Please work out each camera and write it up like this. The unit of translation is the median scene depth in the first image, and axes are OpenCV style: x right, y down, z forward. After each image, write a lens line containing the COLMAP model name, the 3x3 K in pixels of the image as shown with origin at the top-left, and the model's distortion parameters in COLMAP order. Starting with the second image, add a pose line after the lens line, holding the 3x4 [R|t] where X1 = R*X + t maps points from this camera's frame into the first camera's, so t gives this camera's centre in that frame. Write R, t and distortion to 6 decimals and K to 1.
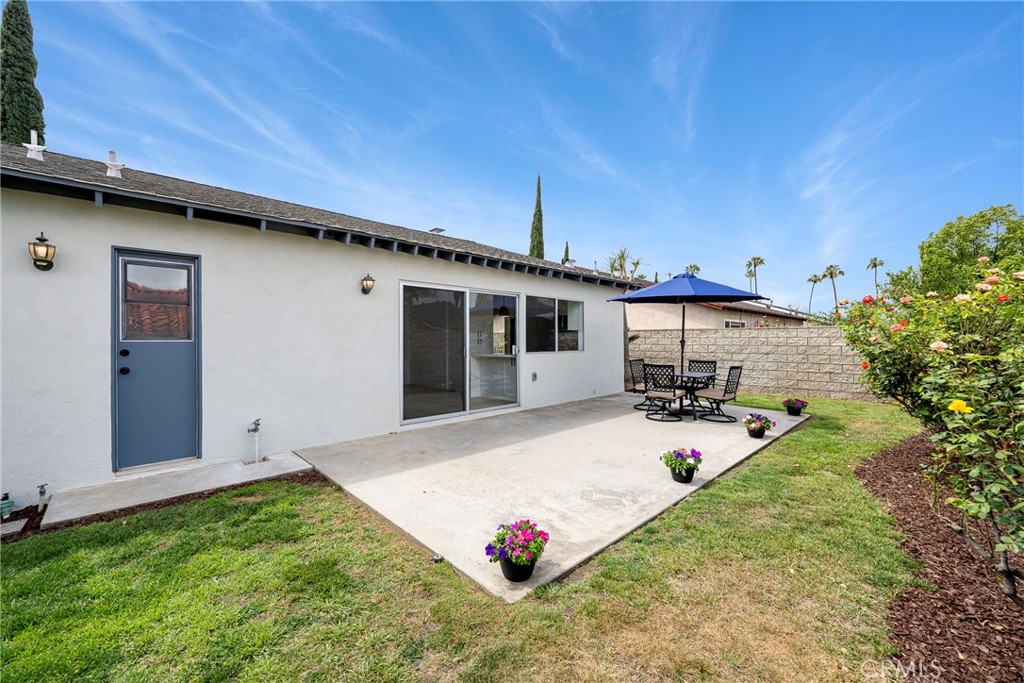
lens RADIAL K [[406.6, 0, 512.0], [0, 406.6, 341.5], [0, 0, 1]] dist [0.008241, 0.000181]
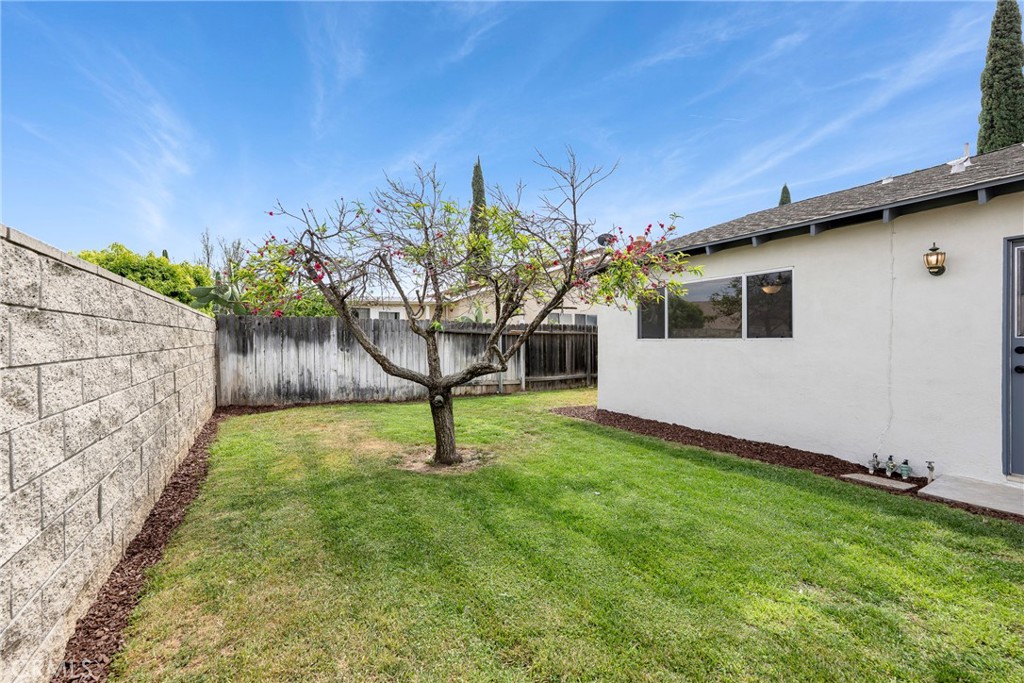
lens RADIAL K [[406.6, 0, 512.0], [0, 406.6, 341.5], [0, 0, 1]] dist [0.008241, 0.000181]
pose [[-0.190487, 0.004292, -0.981680, 0.243058], [0.001384, 0.999991, 0.004104, 0.003879], [0.981689, -0.000577, -0.190492, 0.070368]]
